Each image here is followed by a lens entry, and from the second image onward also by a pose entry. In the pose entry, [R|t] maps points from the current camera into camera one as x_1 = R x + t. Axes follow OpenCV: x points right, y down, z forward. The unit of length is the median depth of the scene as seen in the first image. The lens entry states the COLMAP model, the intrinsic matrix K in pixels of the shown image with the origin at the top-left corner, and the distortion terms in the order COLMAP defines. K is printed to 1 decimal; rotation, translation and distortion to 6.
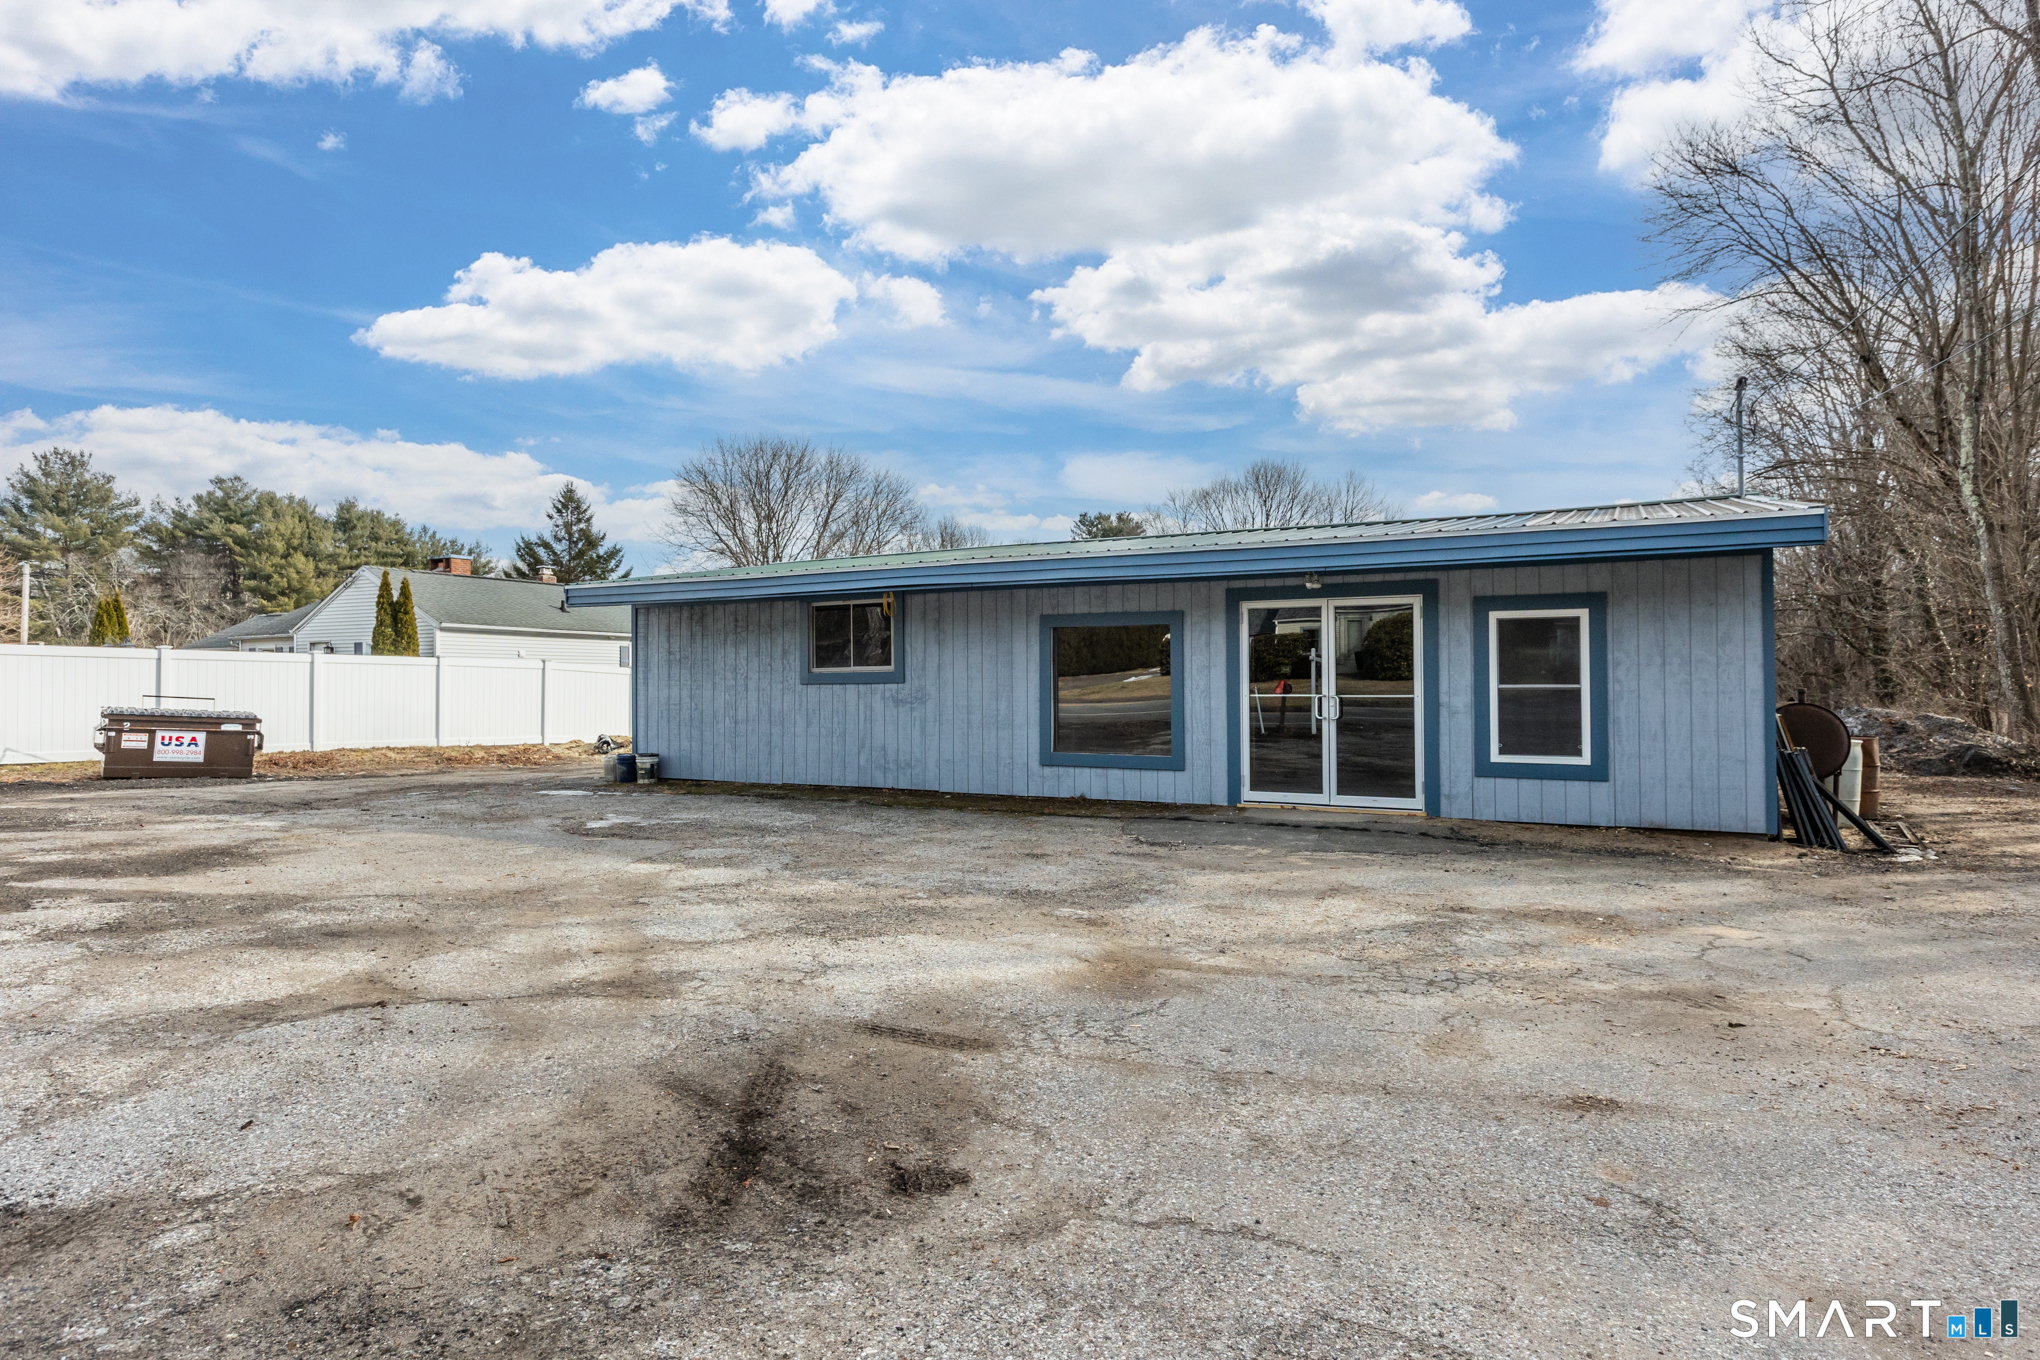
lens RADIAL K [[1126.8, 0, 1020.0], [0, 1126.8, 680.0], [0, 0, 1]] dist [-0.001716, -0.000066]
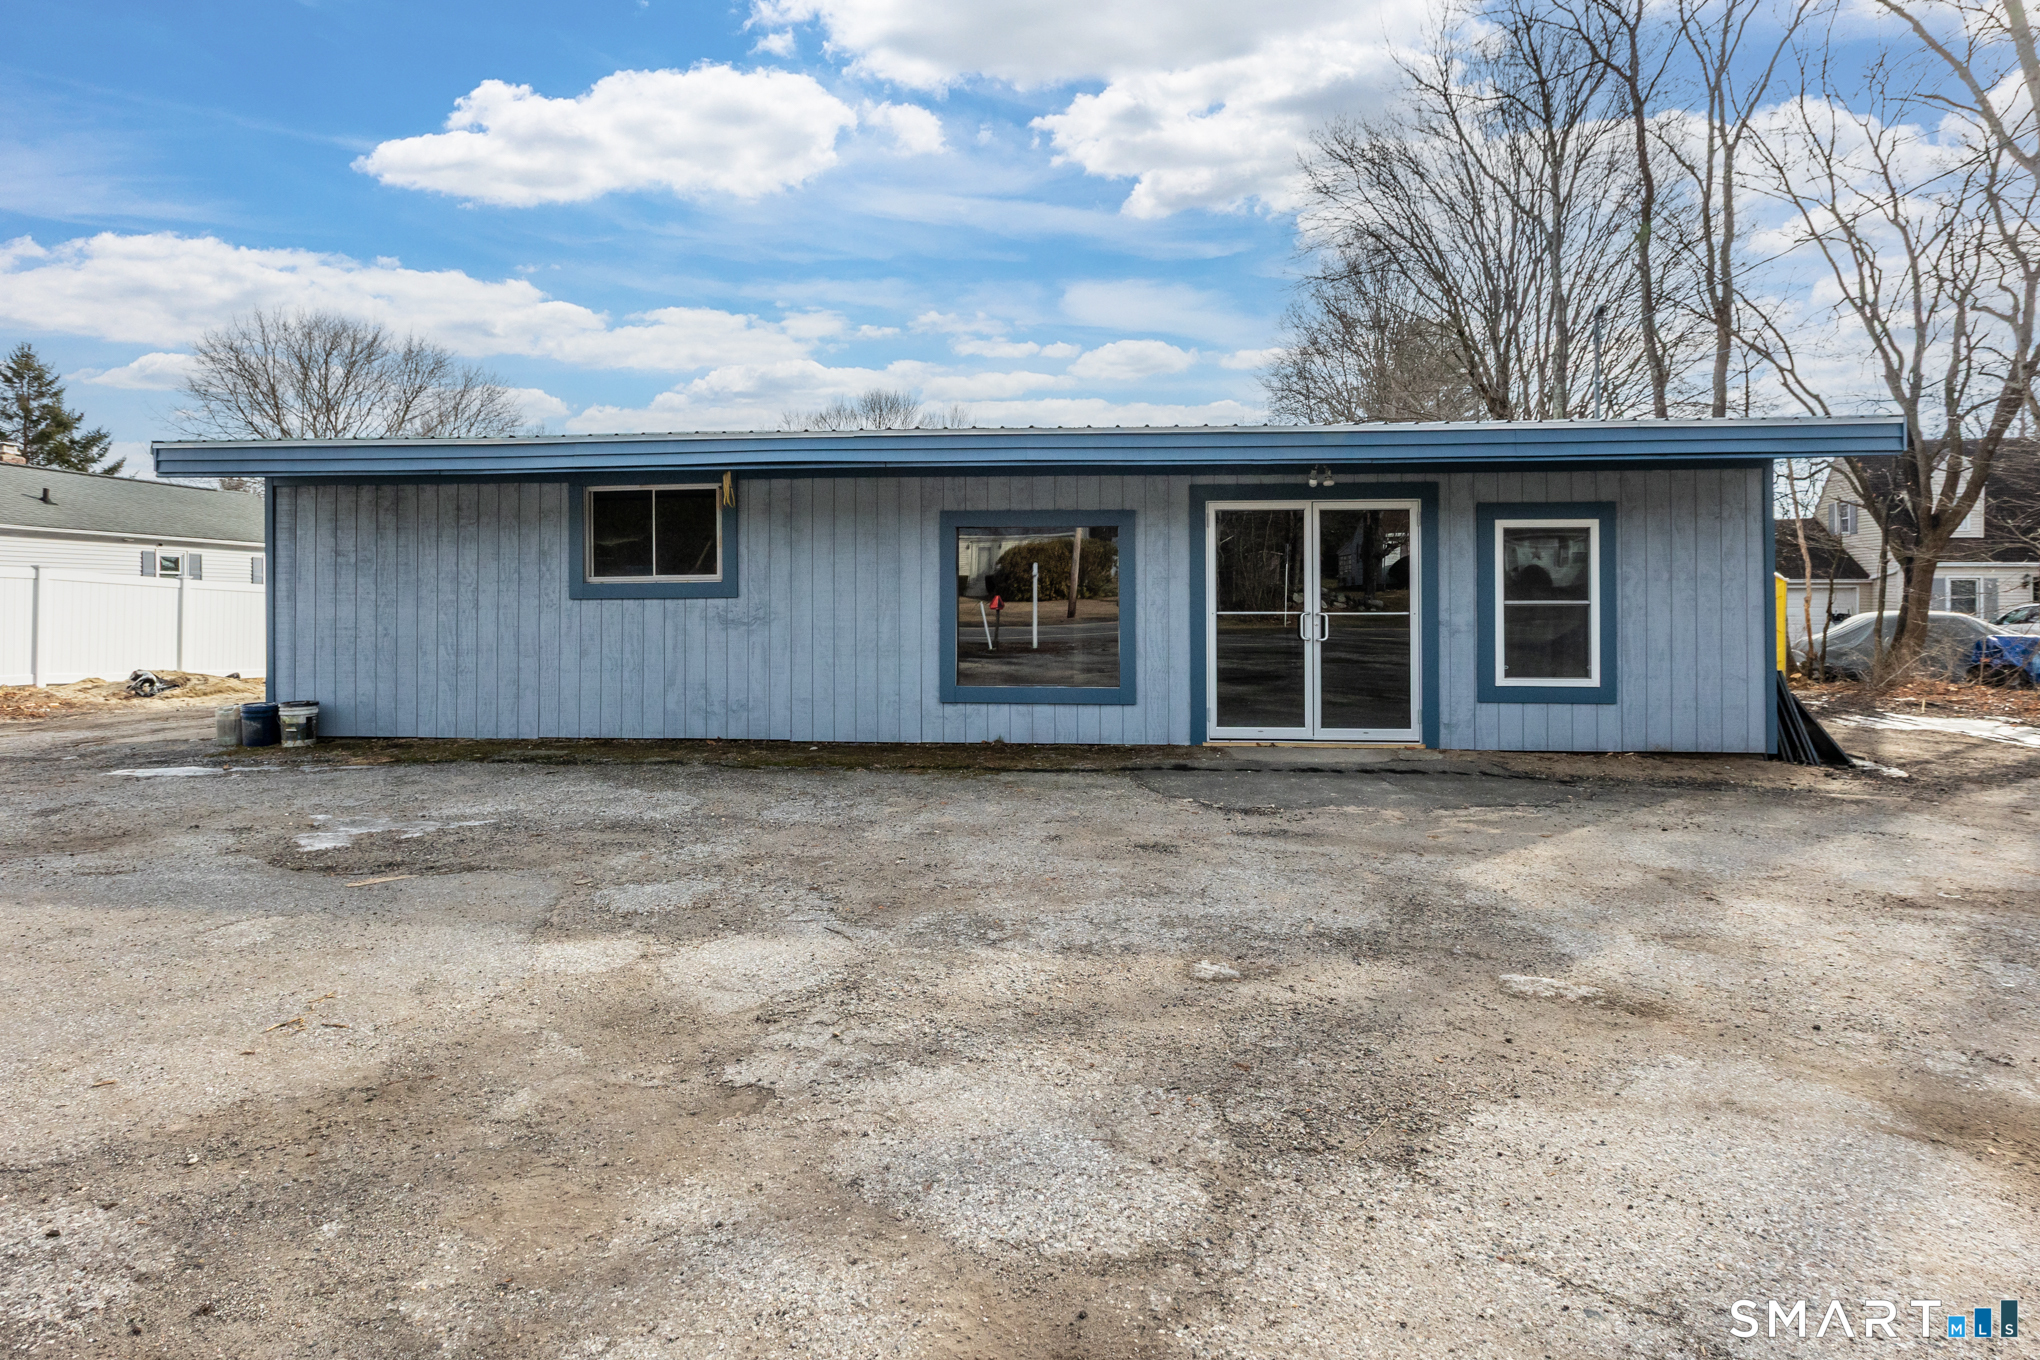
lens RADIAL K [[1034.4, 0, 1021.2], [0, 1034.4, 600.7], [0, 0, 1]] dist [0.001521, -0.000740]
pose [[0.919926, 0.003000, 0.392081, -0.225736], [-0.003009, 0.999995, -0.000590, 0.005119], [-0.392081, -0.000637, 0.919931, 0.334468]]
